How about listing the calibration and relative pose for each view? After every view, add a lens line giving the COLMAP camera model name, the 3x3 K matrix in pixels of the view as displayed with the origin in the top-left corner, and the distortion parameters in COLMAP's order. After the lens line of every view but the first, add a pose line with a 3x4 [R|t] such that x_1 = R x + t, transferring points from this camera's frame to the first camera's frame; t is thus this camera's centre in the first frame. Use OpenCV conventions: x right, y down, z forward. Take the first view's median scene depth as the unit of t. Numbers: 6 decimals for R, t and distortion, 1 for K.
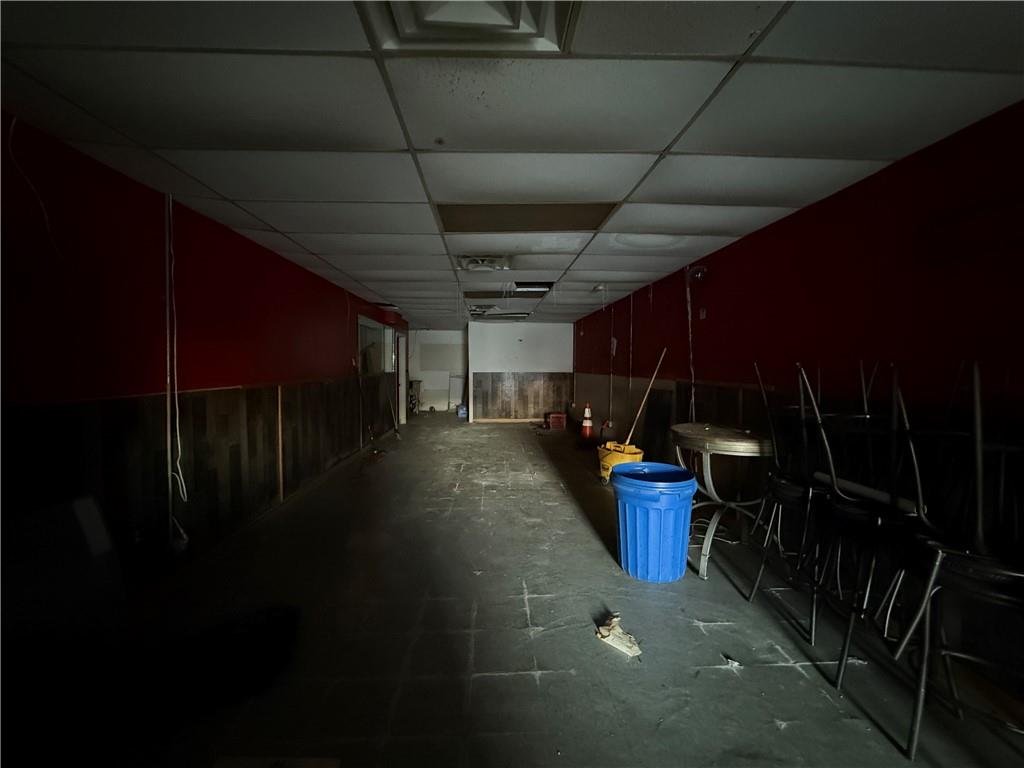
lens RADIAL K [[406.6, 0, 513.1], [0, 406.6, 382.9], [0, 0, 1]] dist [0.000373, 0.000120]
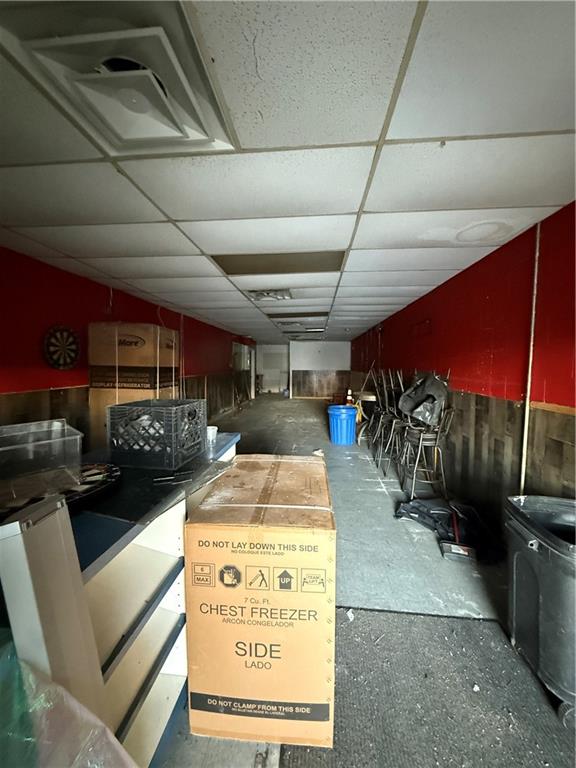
lens RADIAL K [[304.9, 0, 289.4], [0, 304.9, 380.6], [0, 0, 1]] dist [0.000373, 0.000120]
pose [[0.989826, 0.009442, -0.141969, 0.076175], [-0.008165, 0.999921, 0.009571, 0.006485], [0.142048, -0.008315, 0.989825, -0.298964]]
